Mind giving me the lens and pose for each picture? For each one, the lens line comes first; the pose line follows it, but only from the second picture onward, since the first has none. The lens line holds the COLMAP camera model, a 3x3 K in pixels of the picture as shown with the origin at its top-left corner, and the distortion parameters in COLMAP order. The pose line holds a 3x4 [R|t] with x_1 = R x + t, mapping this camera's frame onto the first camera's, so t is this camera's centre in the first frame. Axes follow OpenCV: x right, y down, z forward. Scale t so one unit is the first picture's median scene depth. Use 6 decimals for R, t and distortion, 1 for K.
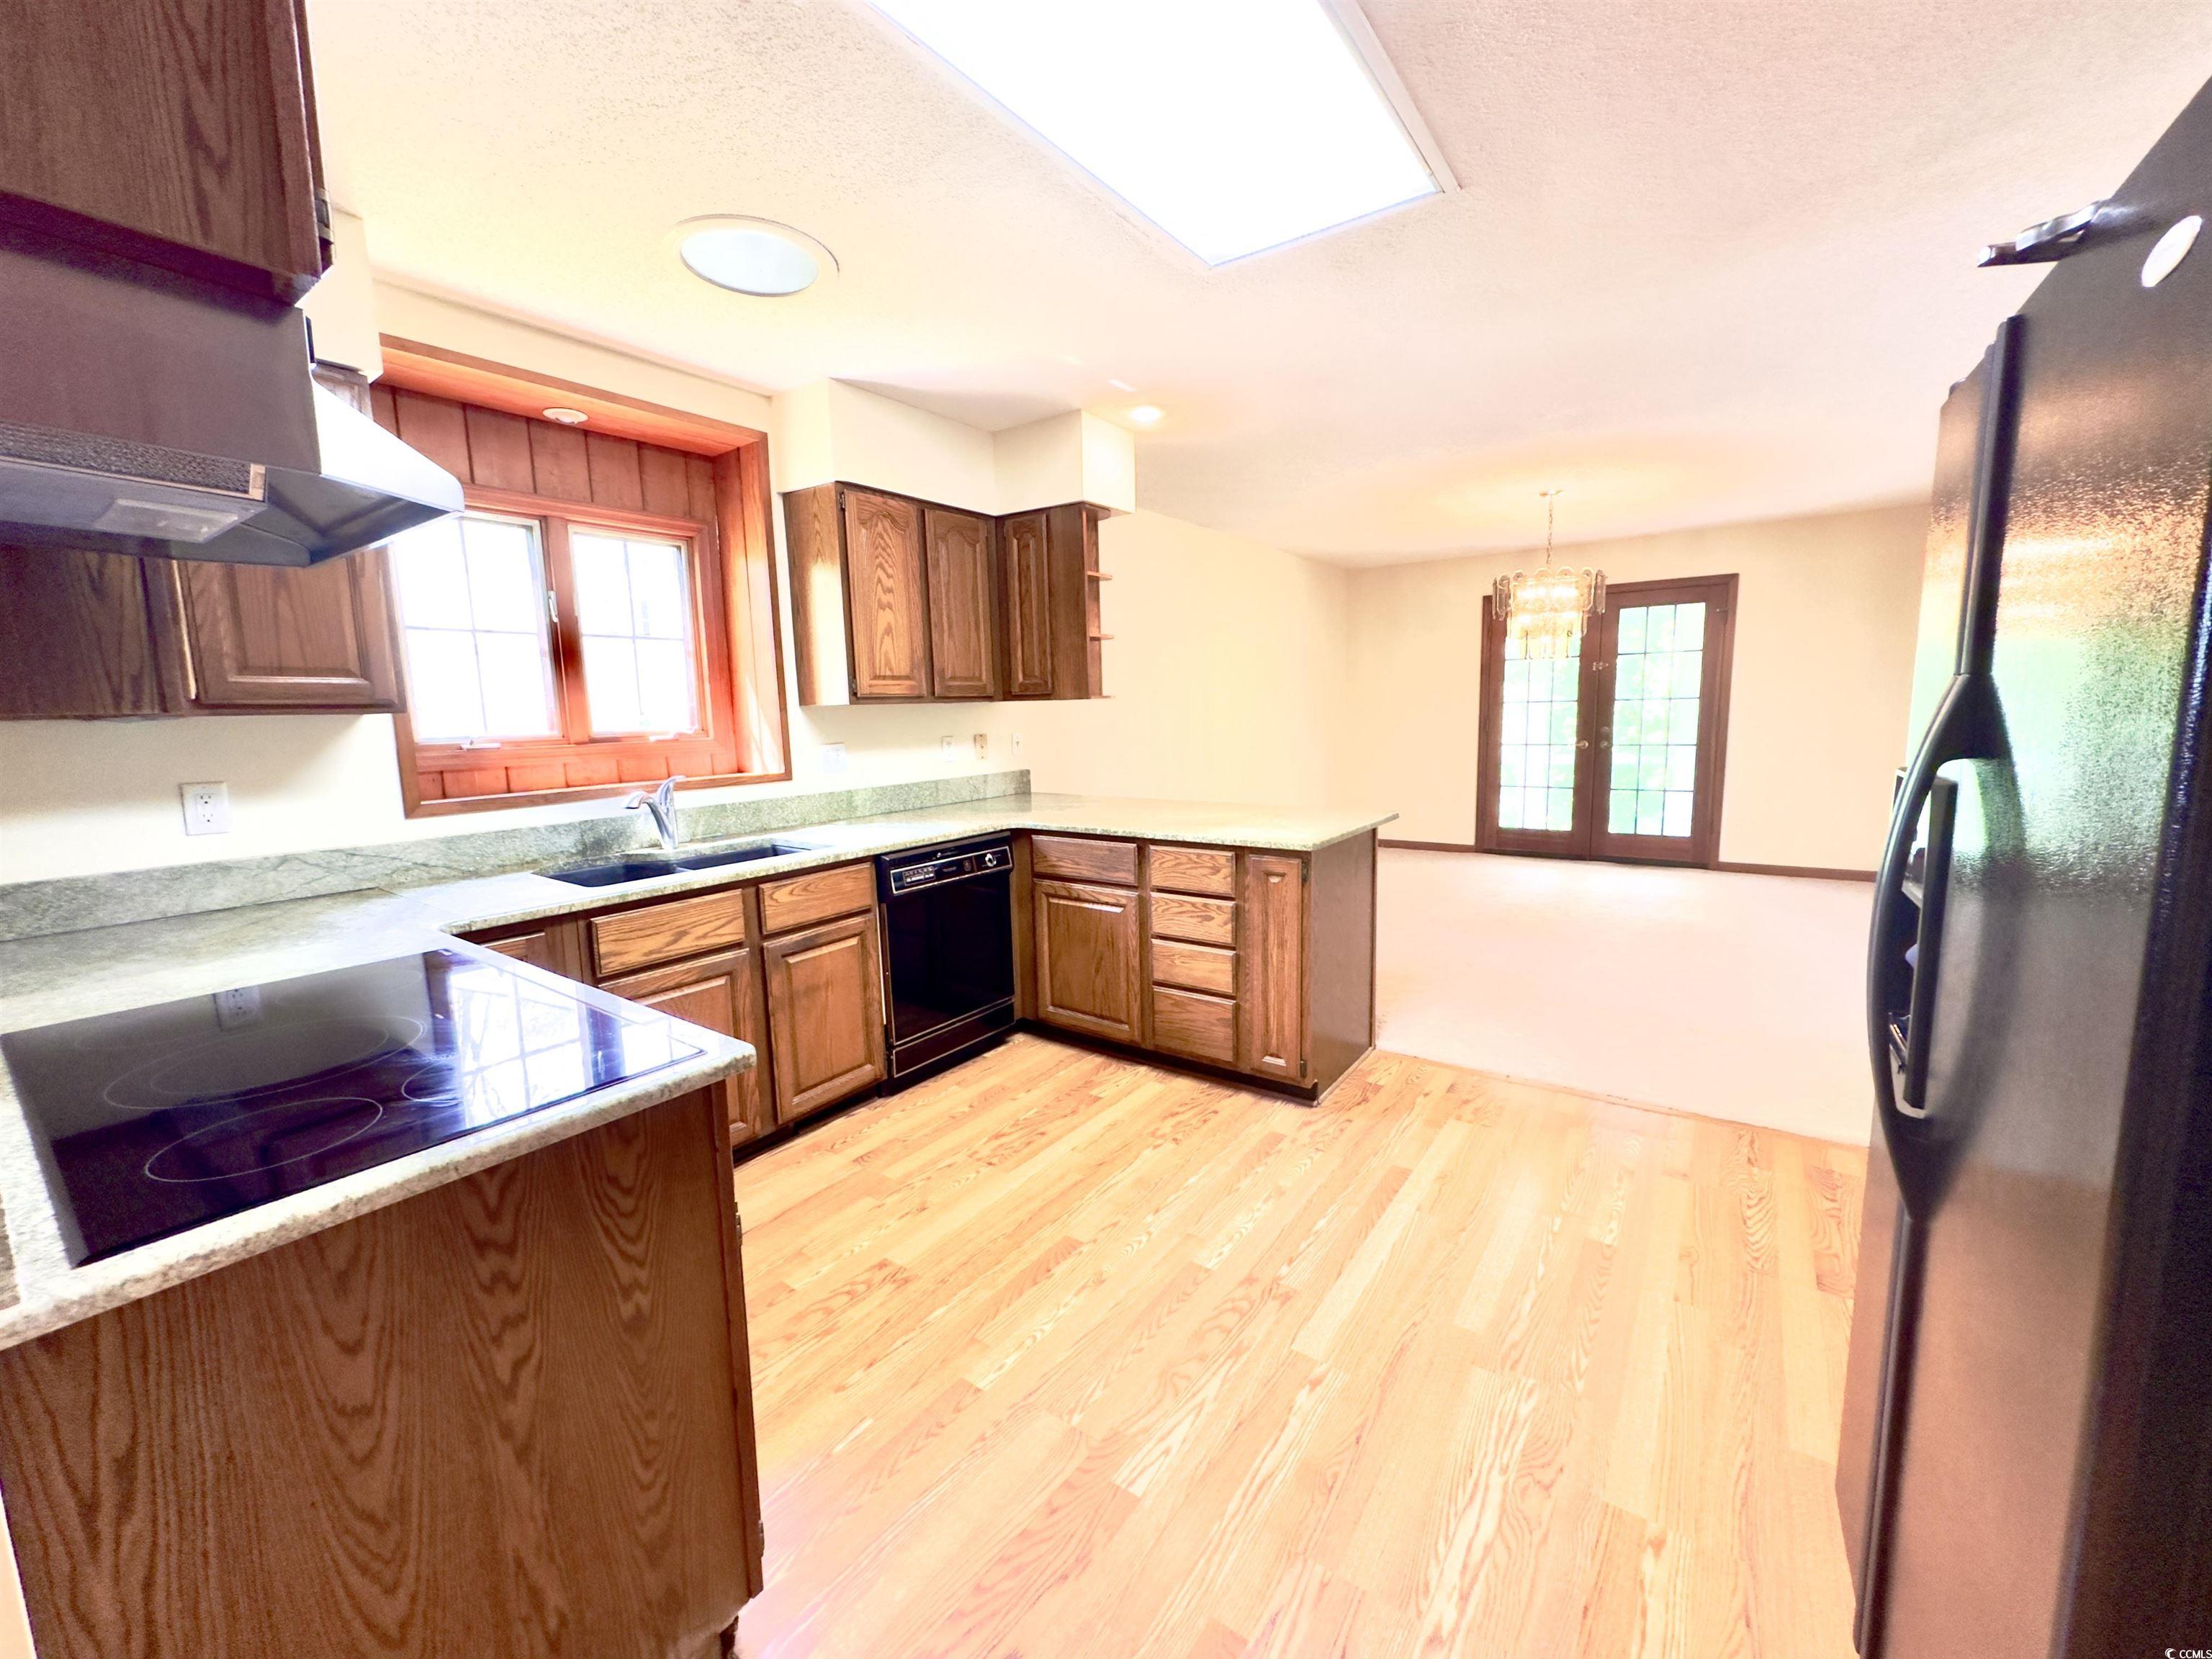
lens RADIAL K [[885.9, 0, 1113.9], [0, 885.9, 827.4], [0, 0, 1]] dist [0.002748, -0.001568]
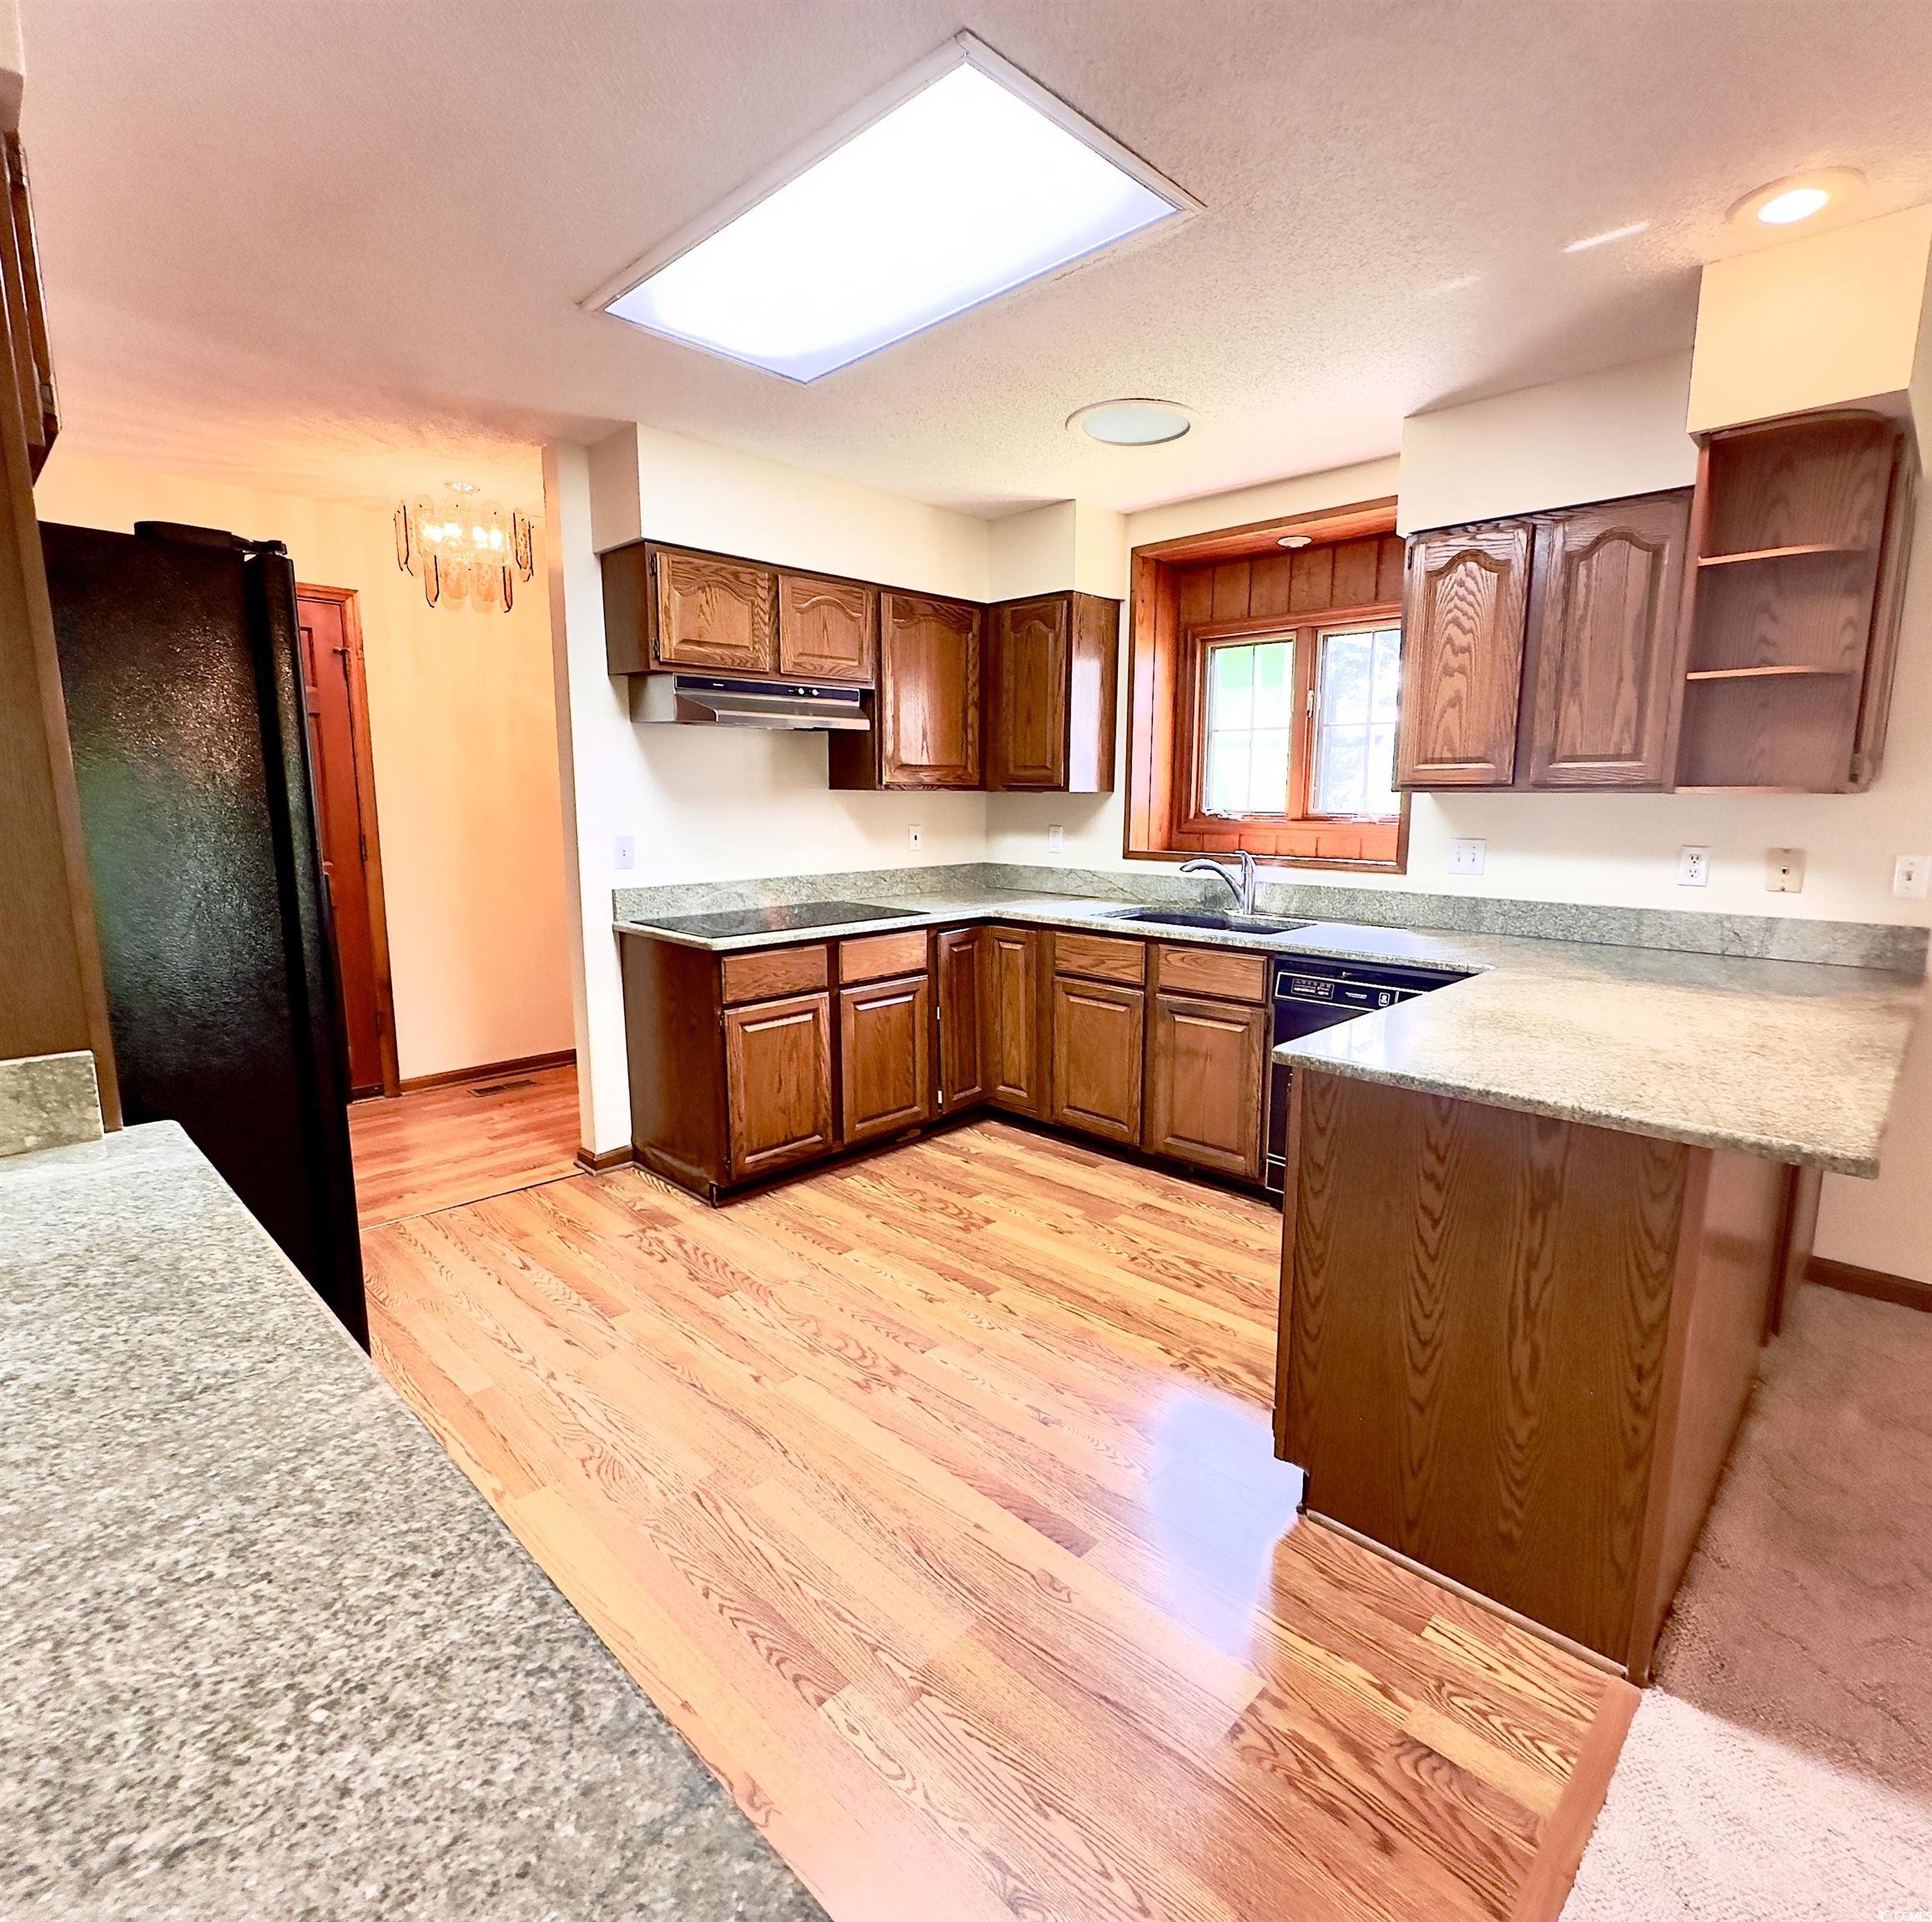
lens RADIAL K [[1028.1, 0, 982.9], [0, 1028.1, 958.2], [0, 0, 1]] dist [0.000137, 0.000587]
pose [[-0.154026, 0.184509, -0.970687, 0.928833], [-0.136450, 0.969025, 0.205845, -0.159731], [0.978600, 0.164156, -0.124079, 0.903790]]
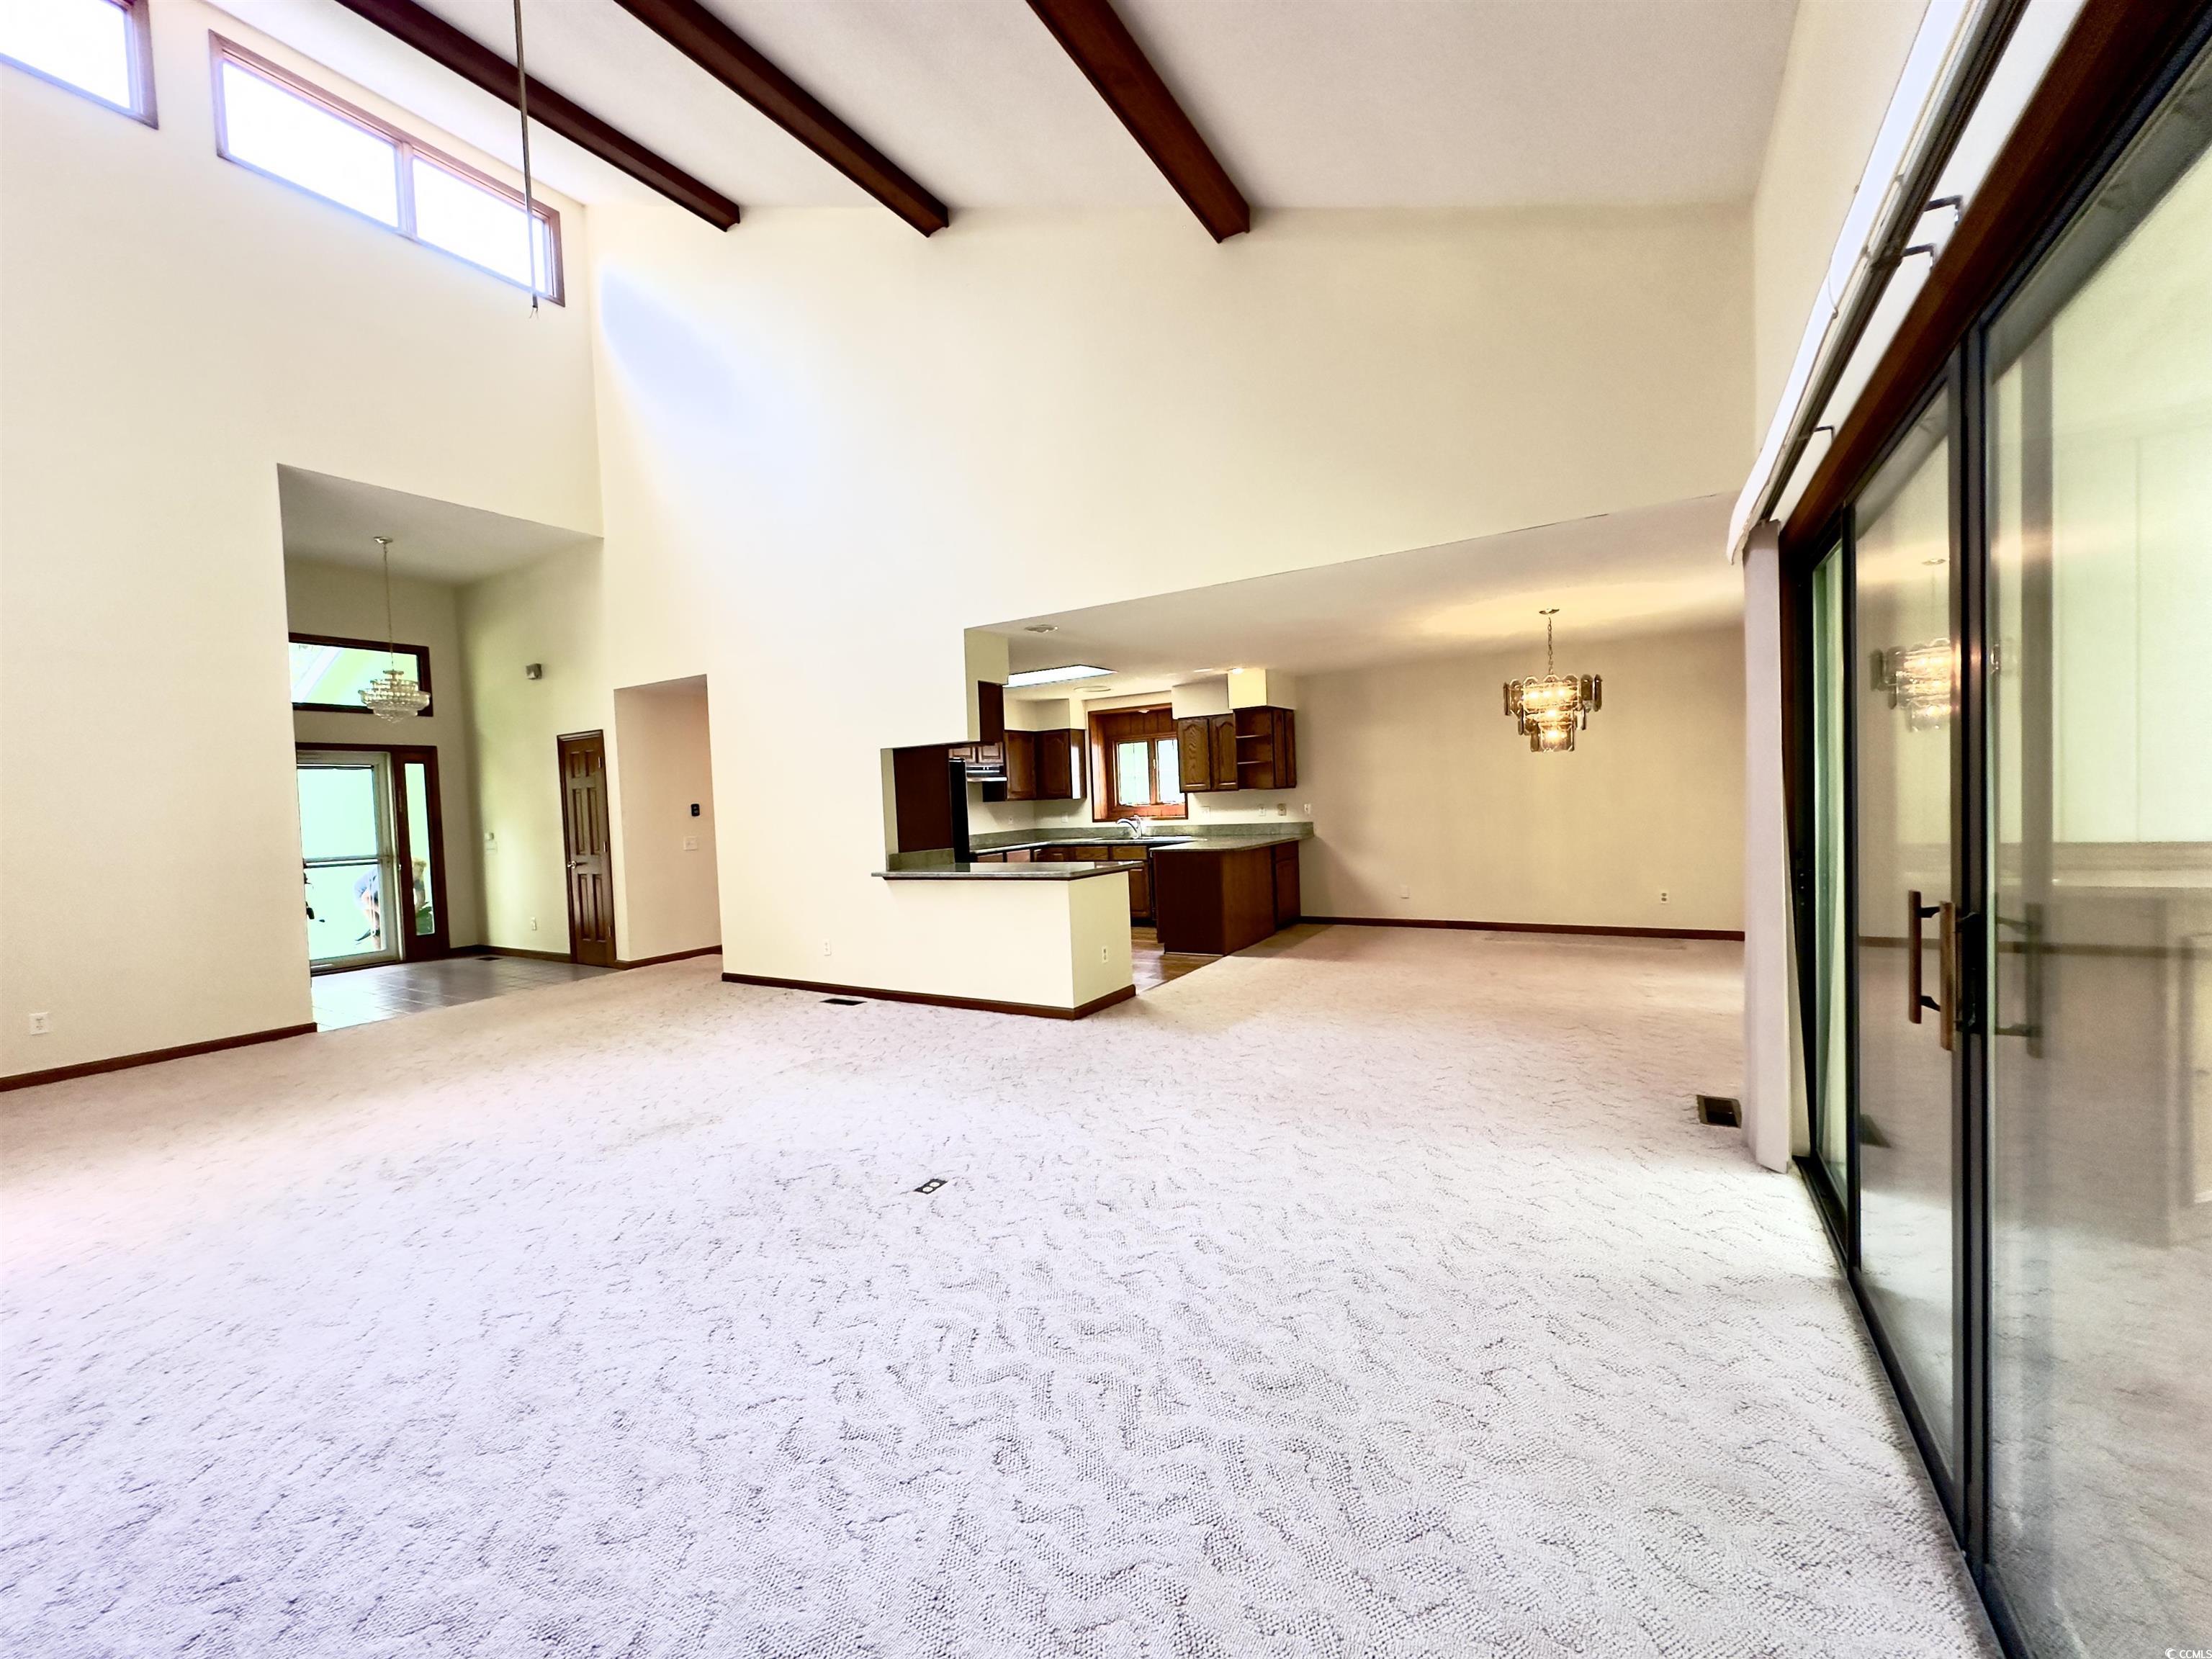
lens RADIAL K [[885.9, 0, 1113.5], [0, 885.9, 826.2], [0, 0, 1]] dist [0.002748, -0.001568]
pose [[0.083489, 0.057513, -0.994848, 2.993692], [-0.095329, 0.994215, 0.049477, -0.185430], [0.991938, 0.090707, 0.088489, 0.655002]]
